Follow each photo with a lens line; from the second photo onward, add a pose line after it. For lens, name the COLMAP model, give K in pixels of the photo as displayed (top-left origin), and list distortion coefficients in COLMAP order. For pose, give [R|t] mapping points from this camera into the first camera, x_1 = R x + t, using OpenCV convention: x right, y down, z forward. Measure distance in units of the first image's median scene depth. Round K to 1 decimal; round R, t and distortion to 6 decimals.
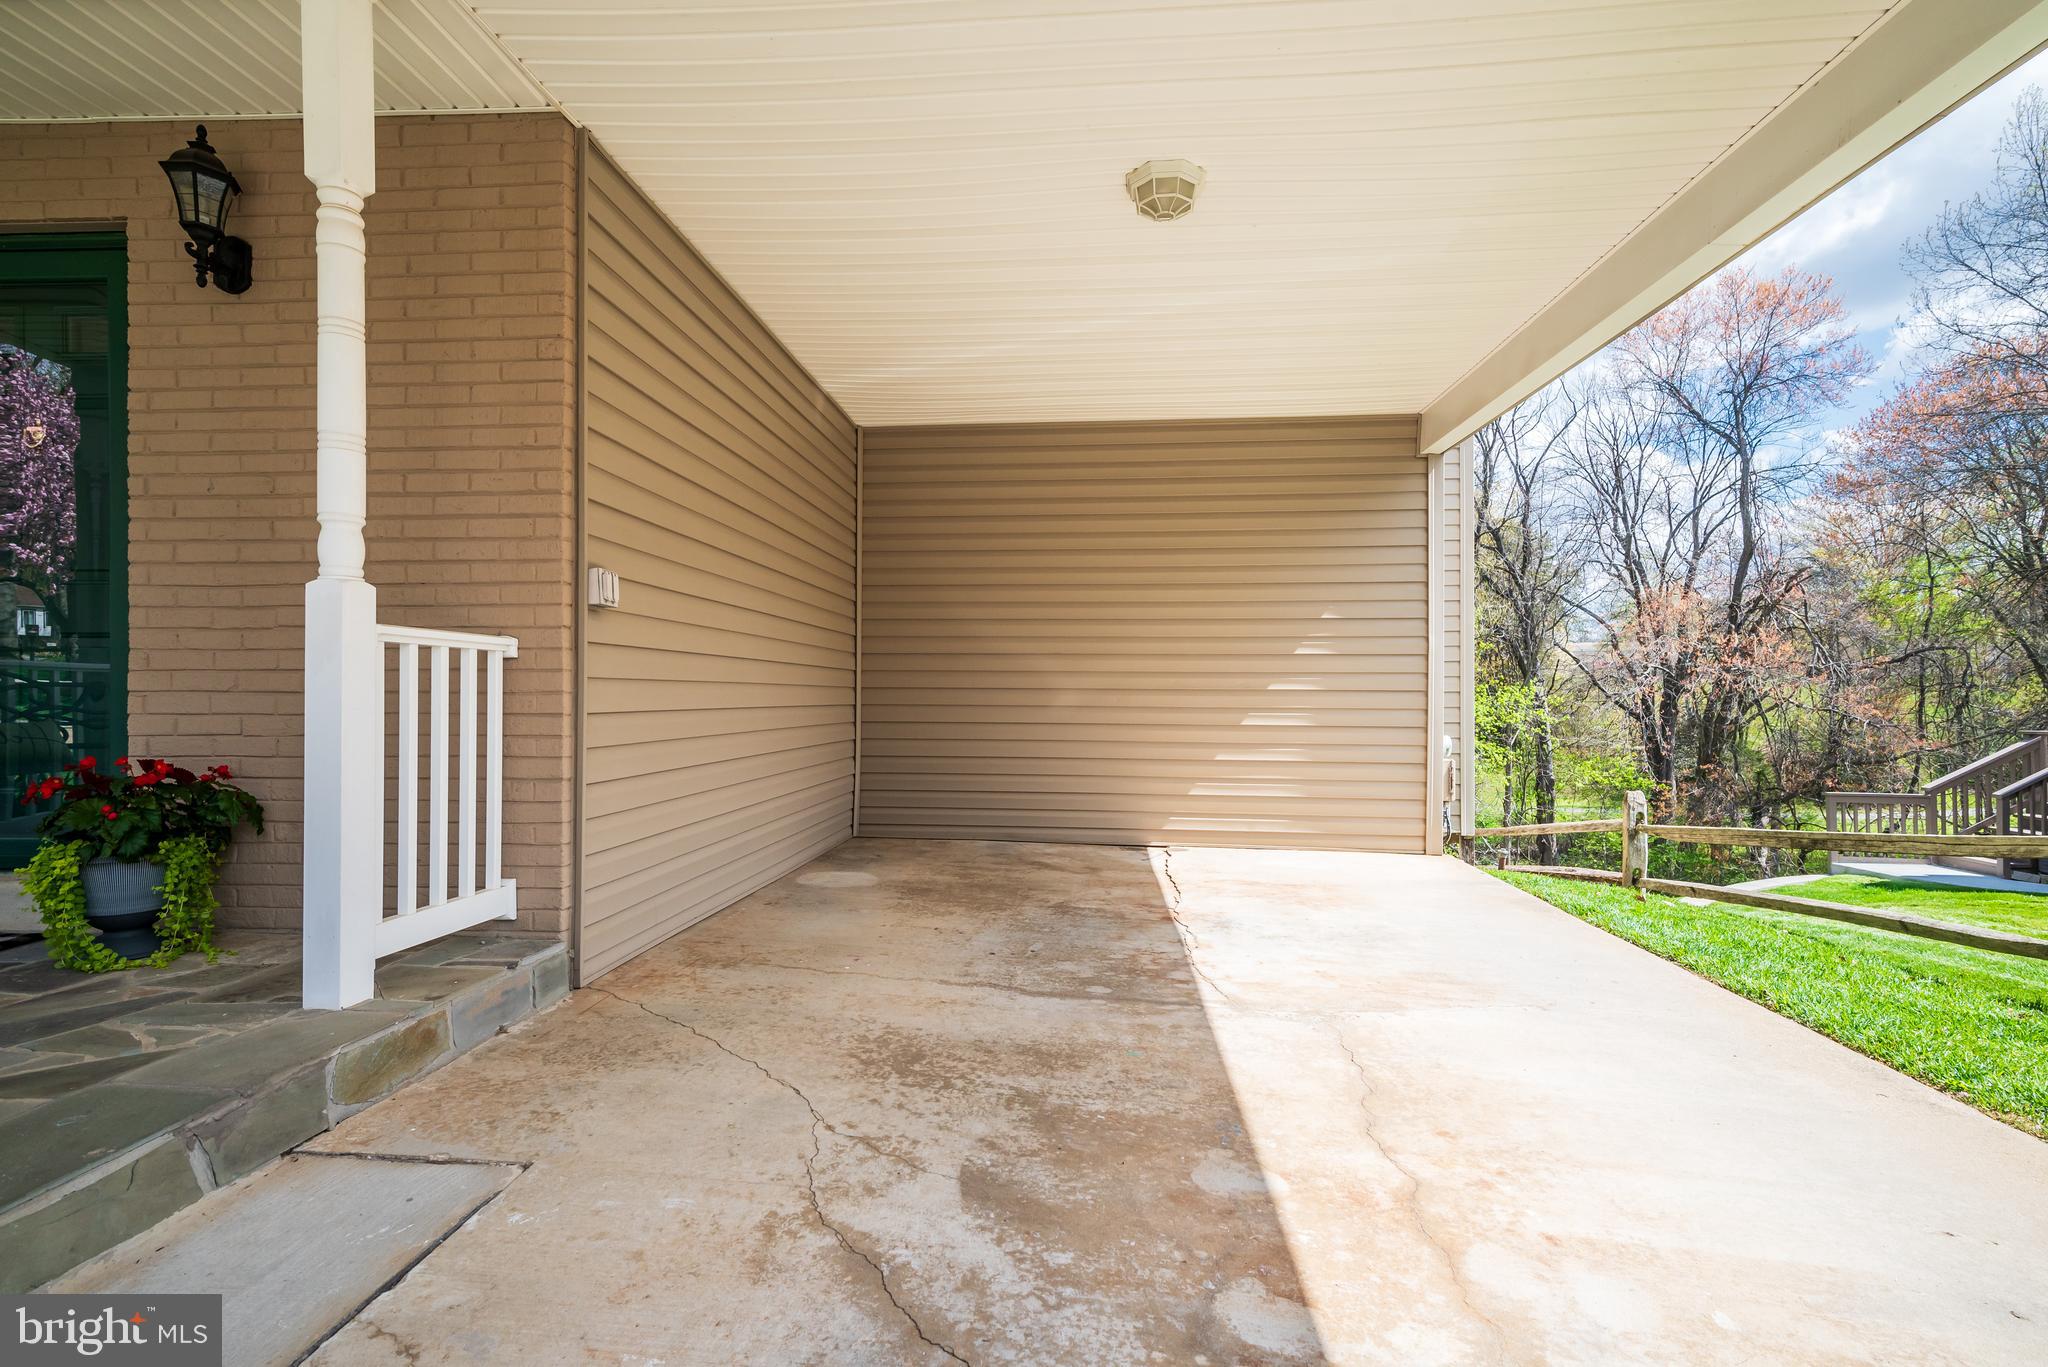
lens RADIAL K [[963.2, 0, 1024.0], [0, 963.2, 683.5], [0, 0, 1]] dist [0.025235, 0.000828]
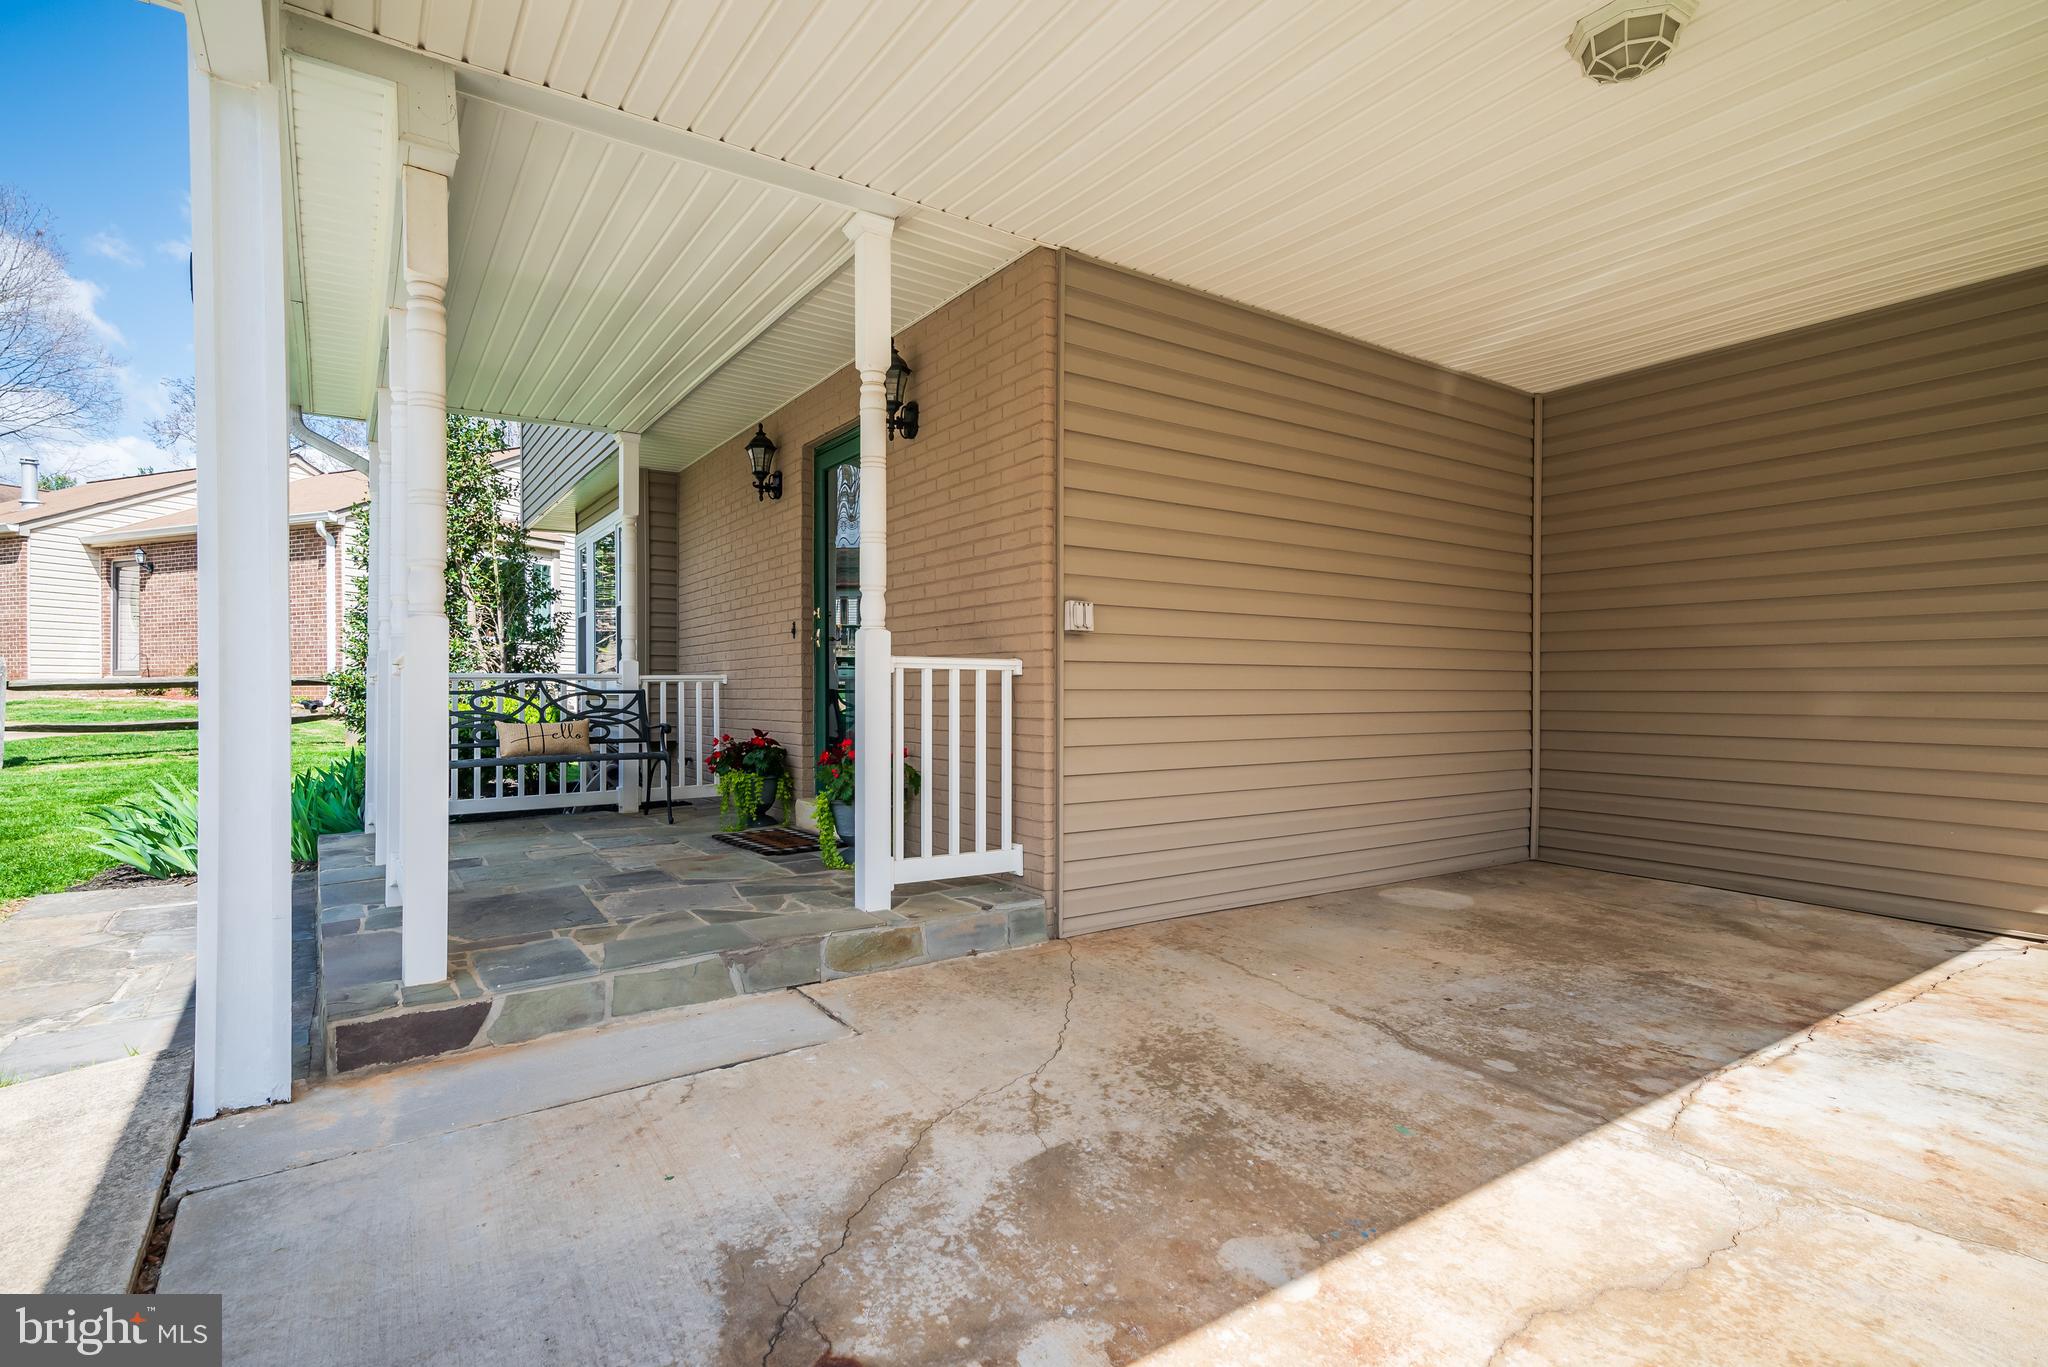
lens RADIAL K [[963.2, 0, 1024.0], [0, 963.2, 683.5], [0, 0, 1]] dist [0.025235, 0.000828]
pose [[0.655554, -0.009951, -0.755083, 0.481199], [0.010696, 0.999935, -0.003893, -0.010554], [0.755073, -0.005524, 0.655618, 0.164019]]
